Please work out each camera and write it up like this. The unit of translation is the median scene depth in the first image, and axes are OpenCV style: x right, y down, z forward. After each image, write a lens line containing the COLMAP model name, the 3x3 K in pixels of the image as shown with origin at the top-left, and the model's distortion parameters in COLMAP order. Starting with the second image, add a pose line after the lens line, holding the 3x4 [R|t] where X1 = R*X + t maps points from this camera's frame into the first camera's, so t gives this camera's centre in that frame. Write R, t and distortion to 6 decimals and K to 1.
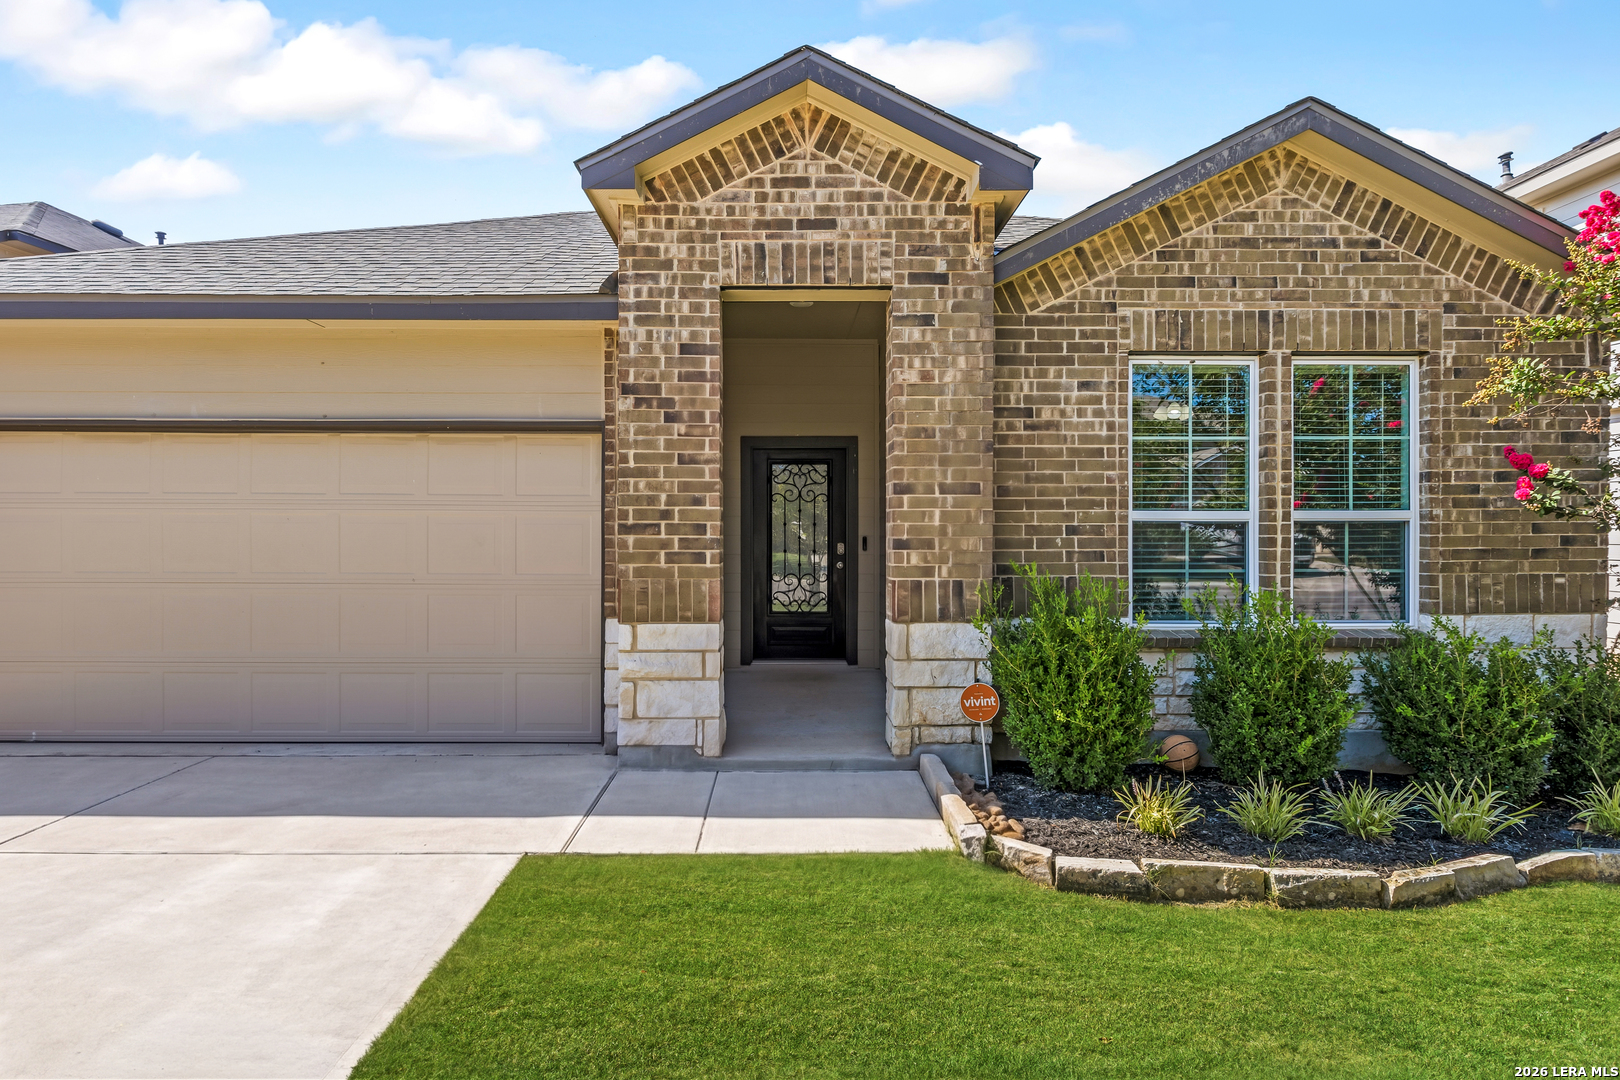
lens RADIAL K [[801.9, 0, 800.5], [0, 801.9, 546.5], [0, 0, 1]] dist [0.002313, -0.000051]
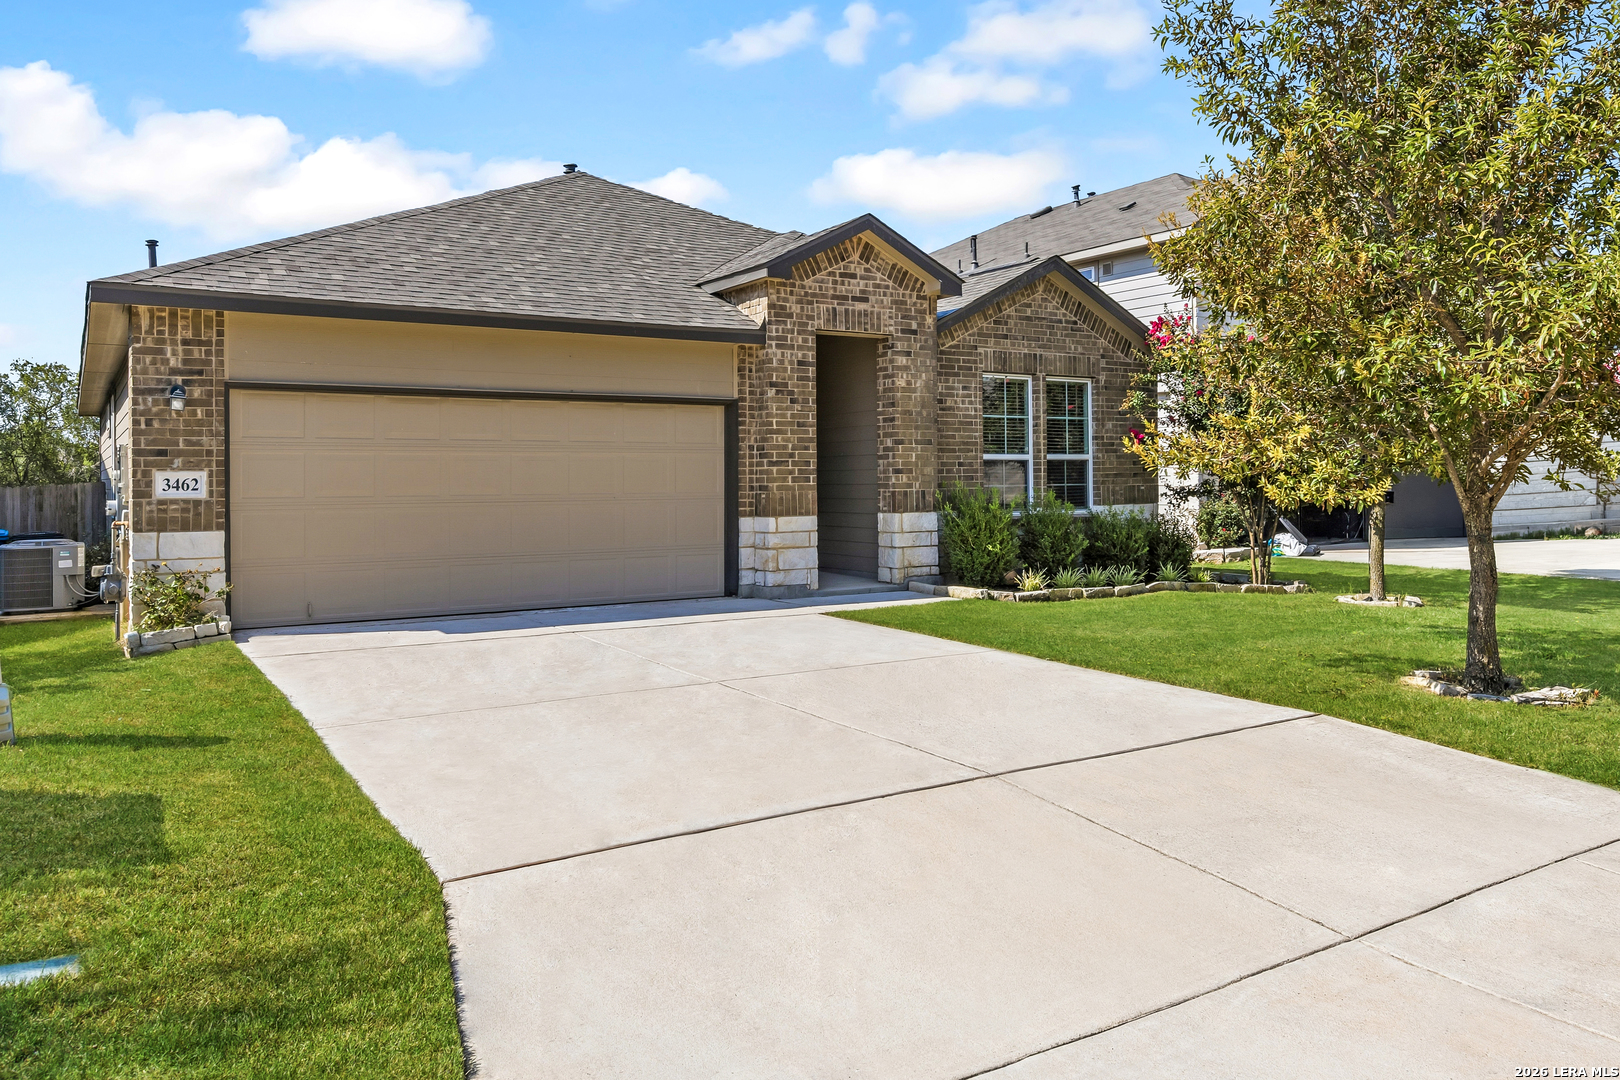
lens RADIAL K [[1199.4, 0, 816.5], [0, 1199.4, 532.8], [0, 0, 1]] dist [-0.011068, -0.000753]
pose [[0.849925, -0.031386, 0.525969, -1.530566], [0.022311, 0.999473, 0.023590, 0.070978], [-0.526432, -0.008315, 0.850177, -1.301928]]
